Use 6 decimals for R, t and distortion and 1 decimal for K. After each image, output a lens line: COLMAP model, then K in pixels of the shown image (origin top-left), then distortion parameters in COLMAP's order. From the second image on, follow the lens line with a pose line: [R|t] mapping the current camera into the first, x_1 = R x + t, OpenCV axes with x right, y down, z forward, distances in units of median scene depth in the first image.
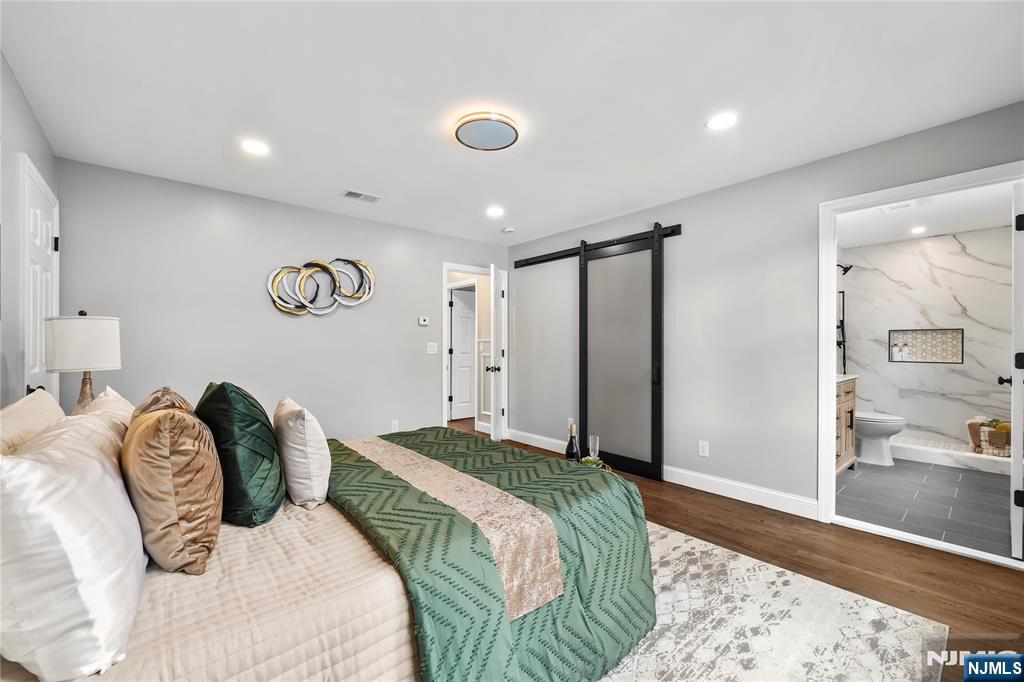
lens RADIAL K [[412.5, 0, 505.0], [0, 412.5, 345.7], [0, 0, 1]] dist [-0.000973, -0.000678]
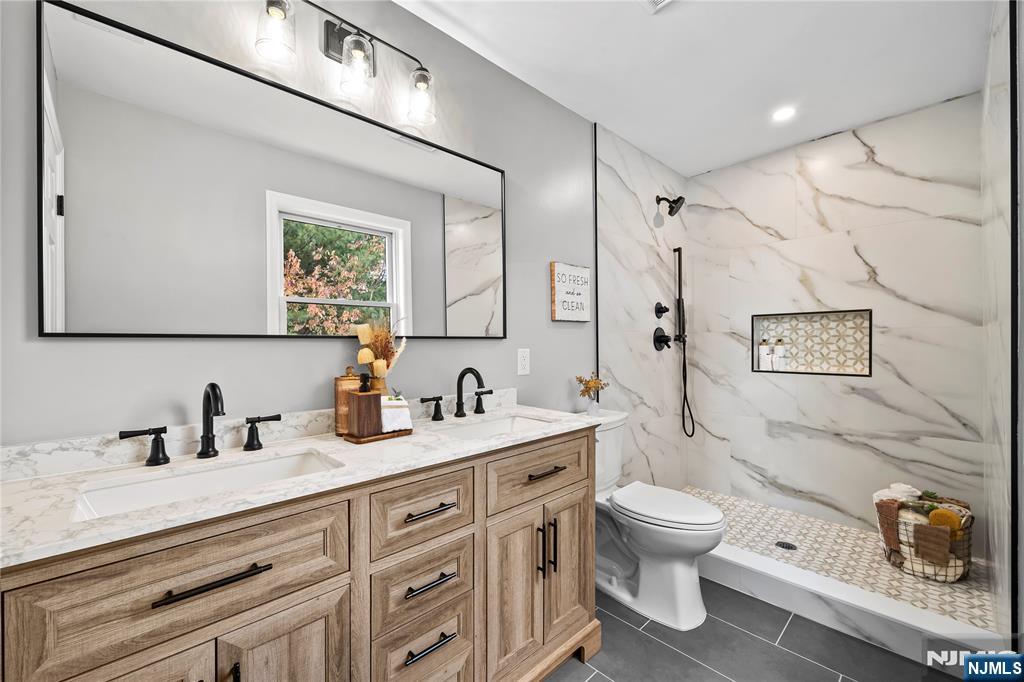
lens RADIAL K [[412.5, 0, 505.0], [0, 412.5, 345.7], [0, 0, 1]] dist [-0.000973, -0.000678]
pose [[0.998129, -0.004830, 0.060957, 0.595581], [0.004982, 0.999985, -0.002340, 0.003559], [-0.060945, 0.002639, 0.998138, 0.489085]]
